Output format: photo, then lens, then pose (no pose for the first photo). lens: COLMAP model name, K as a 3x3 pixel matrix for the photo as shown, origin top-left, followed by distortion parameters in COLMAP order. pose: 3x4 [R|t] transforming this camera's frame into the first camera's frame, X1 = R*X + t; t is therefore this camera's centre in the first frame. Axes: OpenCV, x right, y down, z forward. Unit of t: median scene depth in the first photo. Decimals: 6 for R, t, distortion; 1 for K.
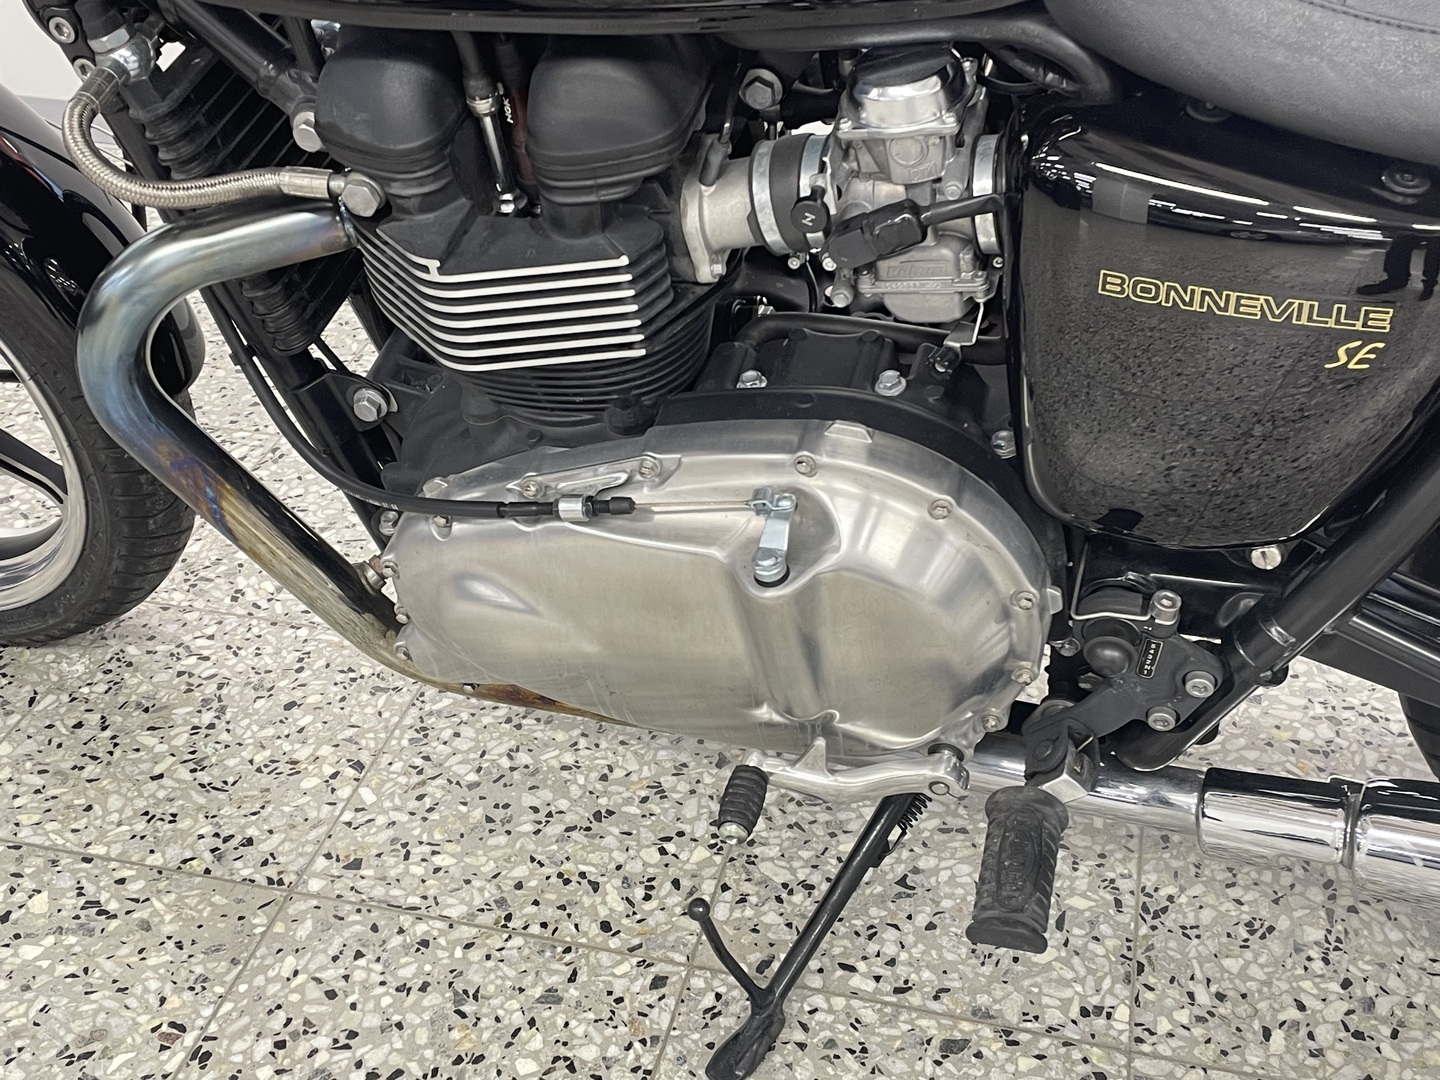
lens RADIAL K [[1717.4, 0, 733.0], [0, 1717.4, 520.8], [0, 0, 1]] dist [0.066083, 0.000000]
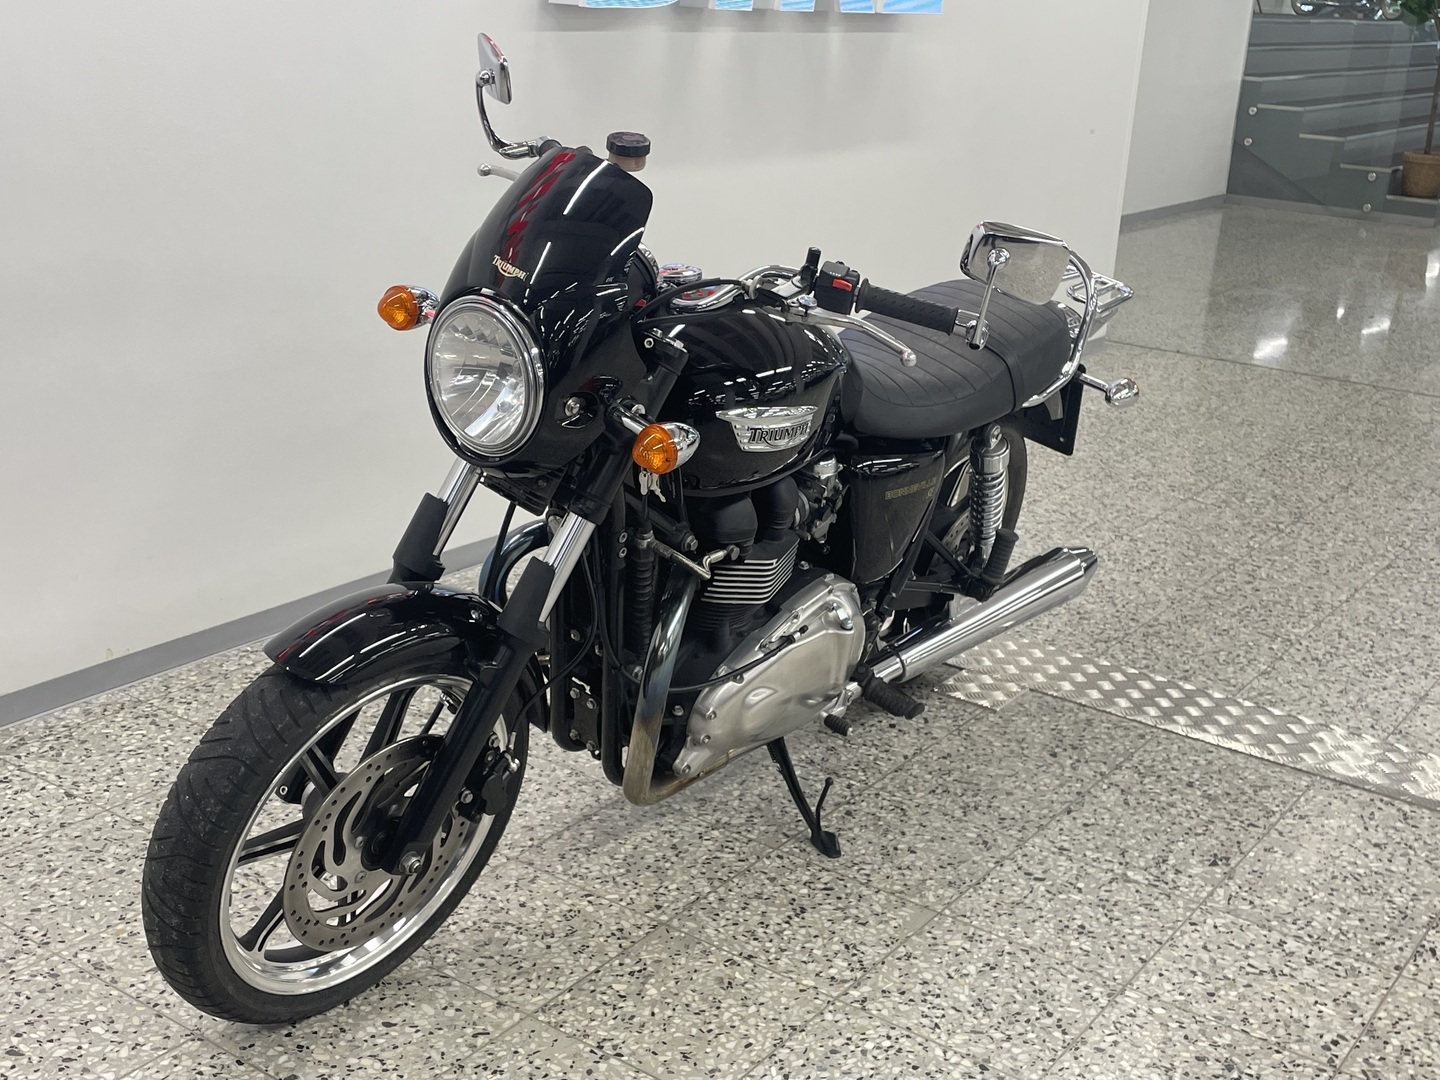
lens RADIAL K [[1717.4, 0, 735.4], [0, 1717.4, 544.9], [0, 0, 1]] dist [0.066083, 0.000000]
pose [[0.360802, -0.276958, 0.890571, -2.120786], [0.464161, 0.881556, 0.086106, -0.349275], [-0.808935, 0.382301, 0.446620, -0.158461]]
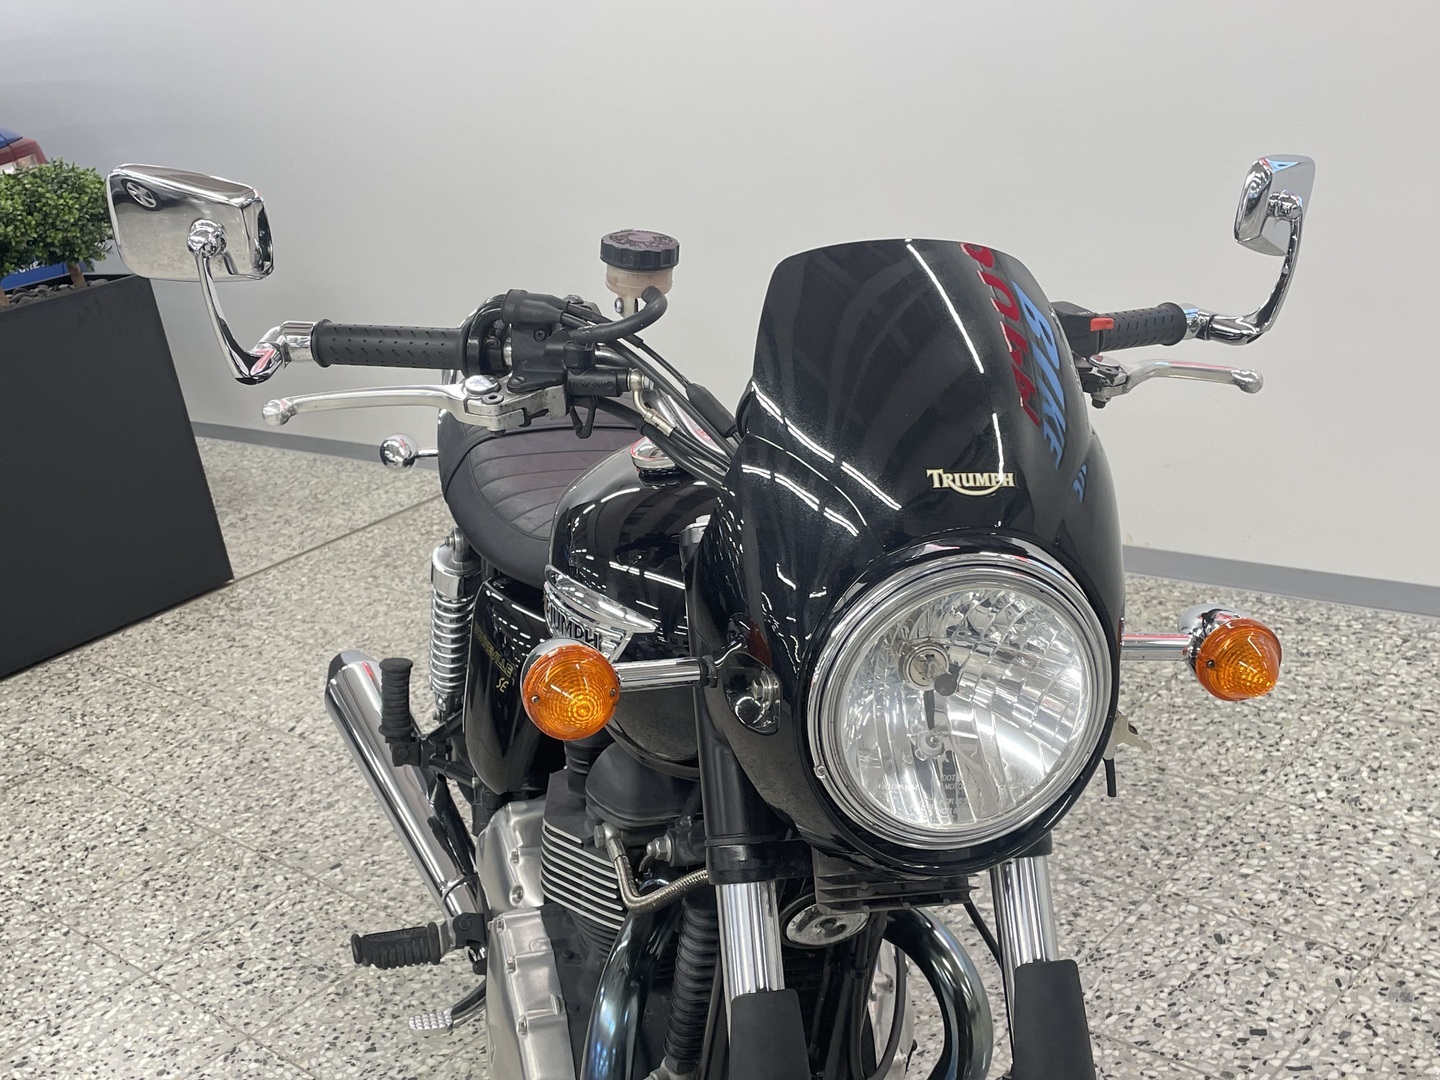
lens RADIAL K [[1659.3, 0, 713.3], [0, 1659.3, 528.4], [0, 0, 1]] dist [0.059920, 0.000000]
pose [[0.852542, 0.025482, -0.522038, 0.888085], [-0.131377, 0.977190, -0.166853, 0.143050], [0.505878, 0.210833, 0.836443, -0.845277]]
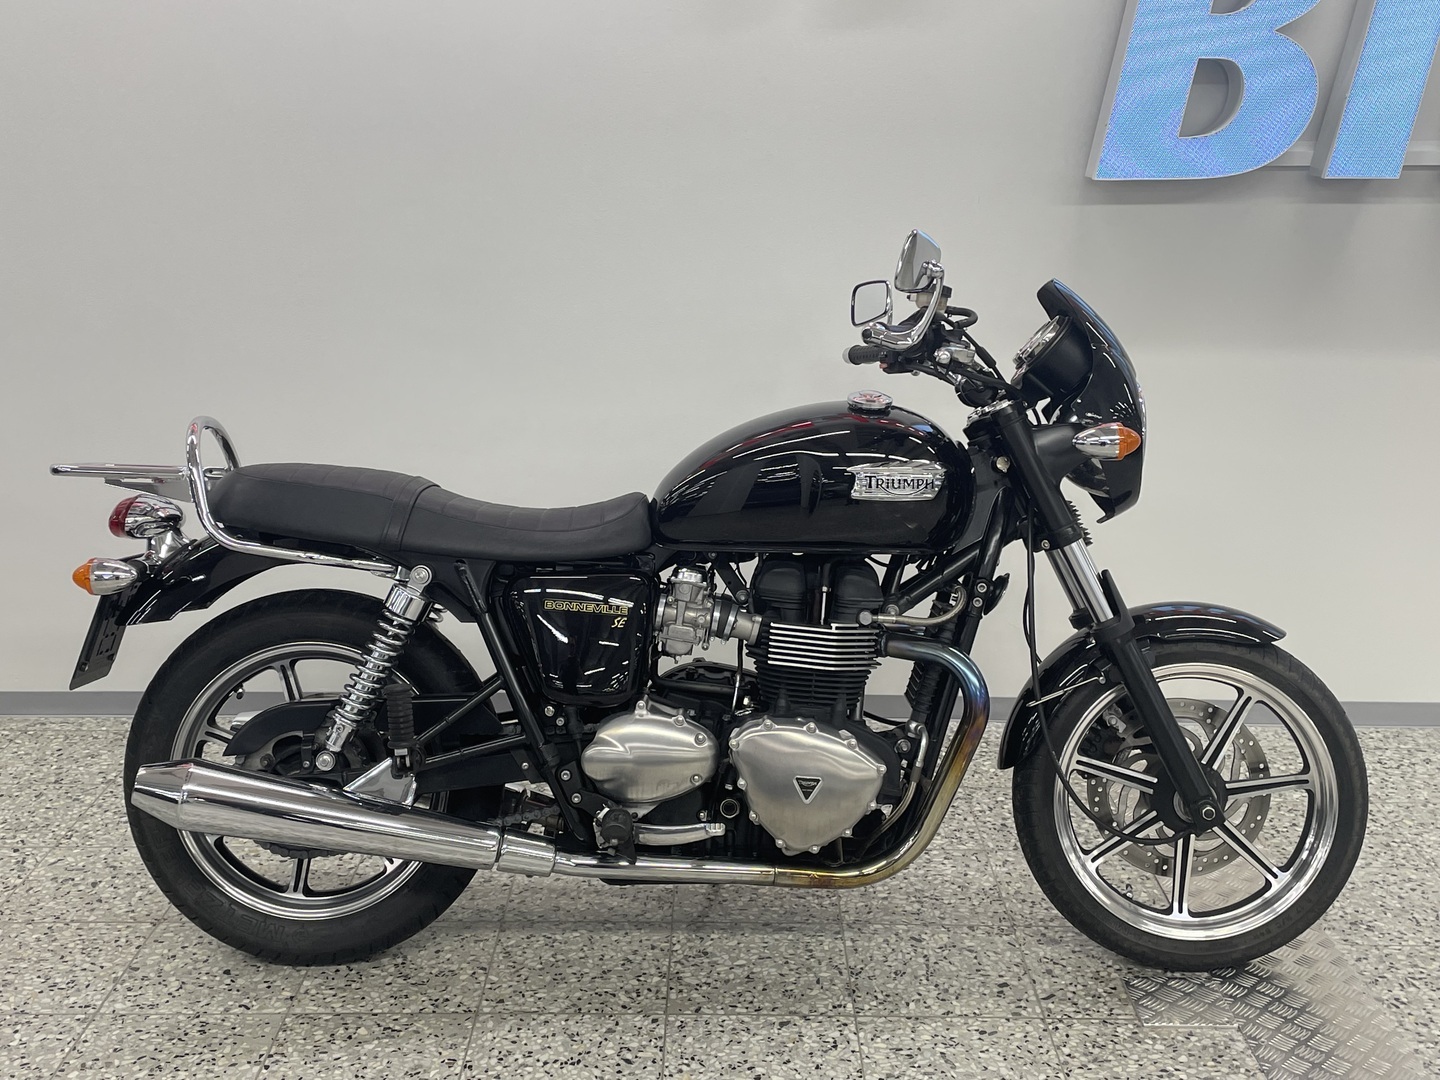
lens RADIAL K [[1659.3, 0, 716.7], [0, 1659.3, 527.4], [0, 0, 1]] dist [0.059920, 0.000000]
pose [[0.972861, -0.055803, 0.224560, -0.444960], [0.125305, 0.942921, -0.308544, 0.360866], [-0.194524, 0.328309, 0.924323, -1.339815]]
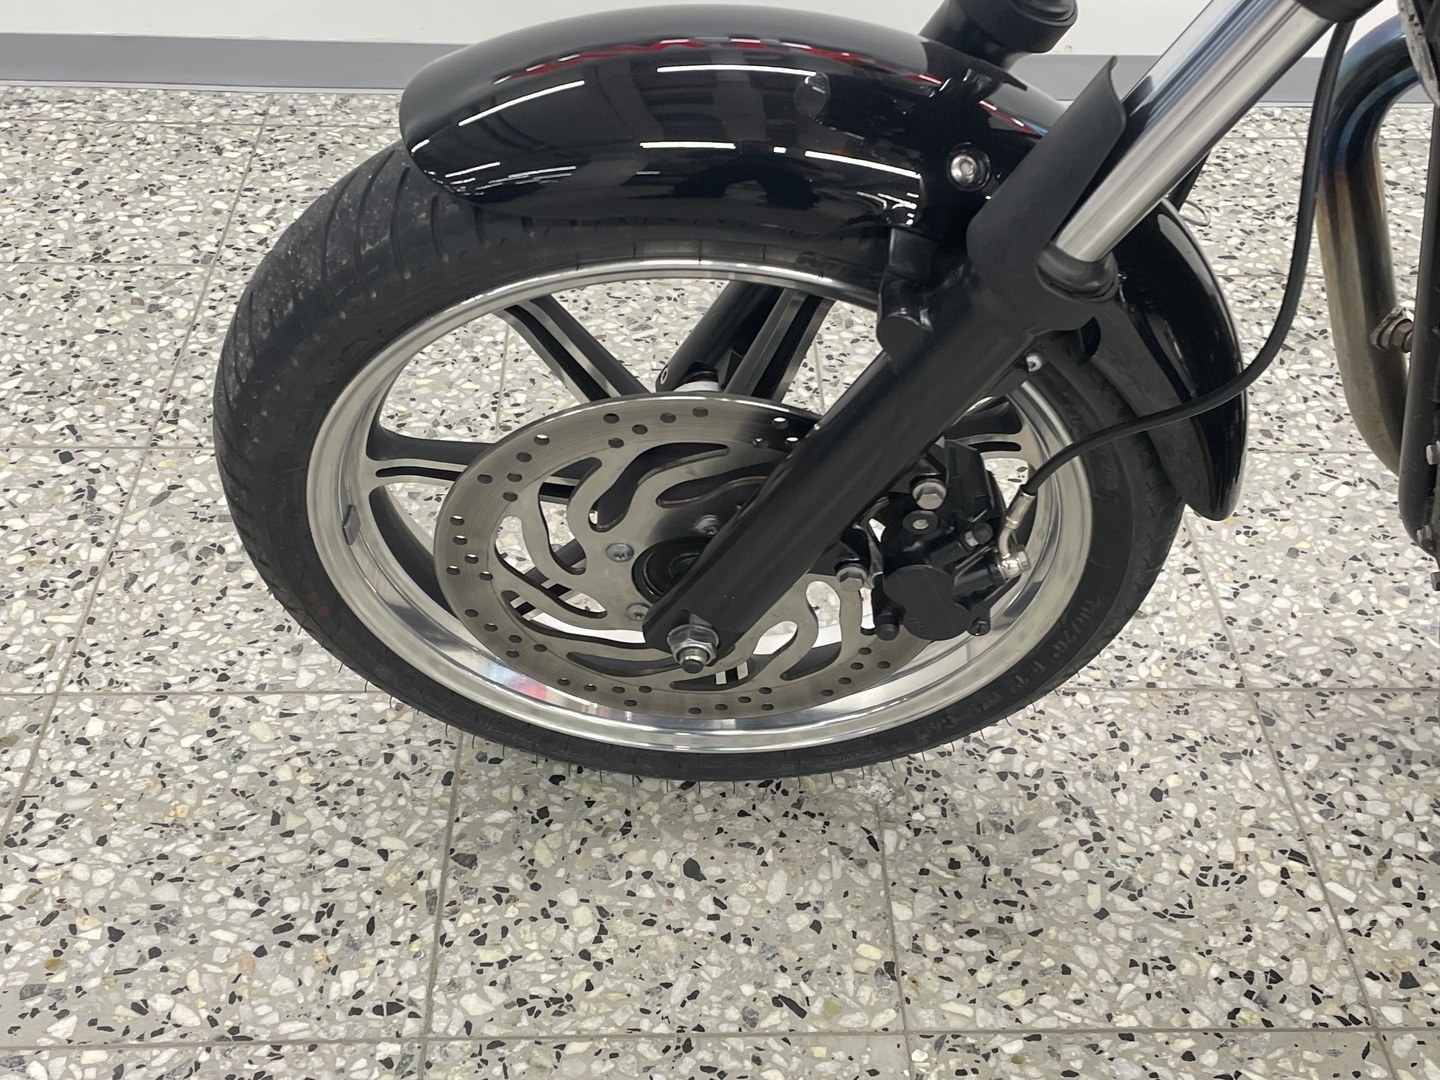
lens RADIAL K [[1717.4, 0, 738.6], [0, 1717.4, 513.5], [0, 0, 1]] dist [0.066083, 0.000000]
pose [[0.960727, -0.148089, 0.234676, -0.813726], [0.120546, 0.984456, 0.127734, -0.213372], [-0.249944, -0.094428, 0.963645, 0.290471]]
